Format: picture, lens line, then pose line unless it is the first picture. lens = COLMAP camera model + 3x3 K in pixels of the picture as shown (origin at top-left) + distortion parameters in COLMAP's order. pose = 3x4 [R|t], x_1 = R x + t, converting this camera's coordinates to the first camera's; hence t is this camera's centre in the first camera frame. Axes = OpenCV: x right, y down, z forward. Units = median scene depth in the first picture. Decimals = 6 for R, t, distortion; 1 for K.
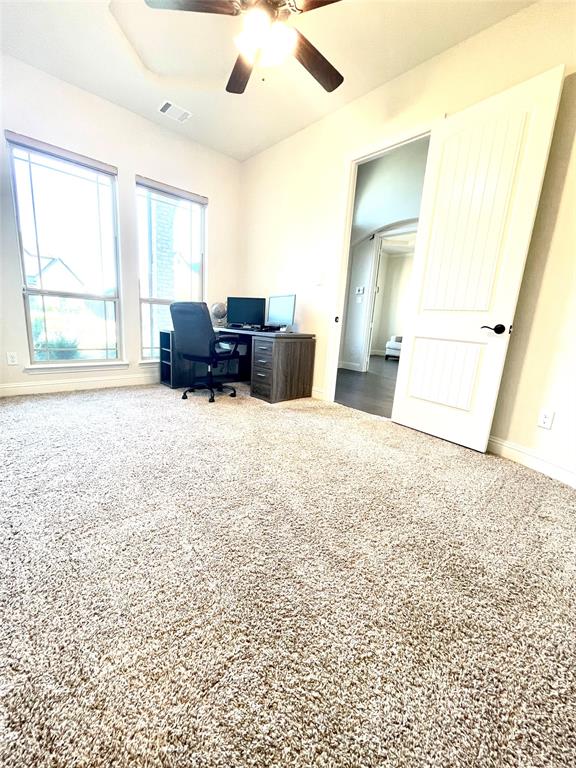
lens RADIAL K [[300.2, 0, 288.0], [0, 300.2, 384.0], [0, 0, 1]] dist [-0.034053, -0.000012]
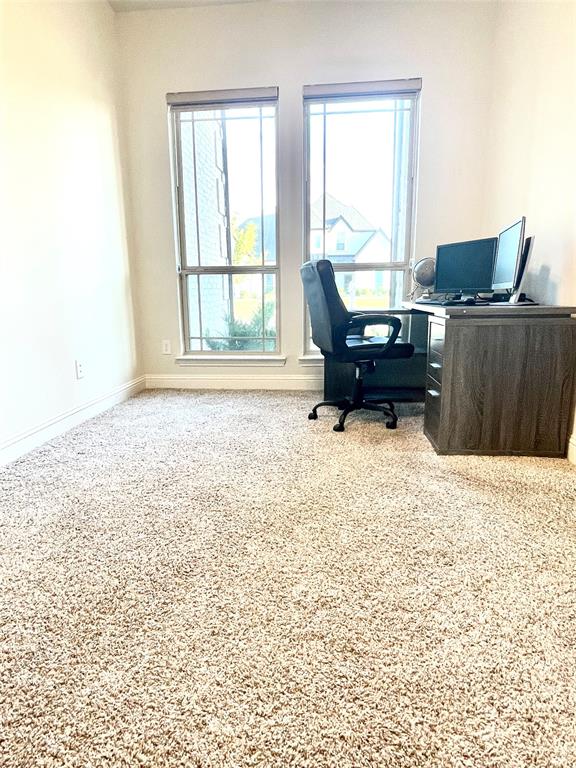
lens RADIAL K [[464.4, 0, 287.4], [0, 464.4, 359.3], [0, 0, 1]] dist [0.032224, -0.000091]
pose [[0.645940, 0.040847, -0.762294, 0.336201], [-0.097371, 0.994820, -0.029202, -0.039070], [0.757153, 0.093088, 0.646571, 0.313532]]
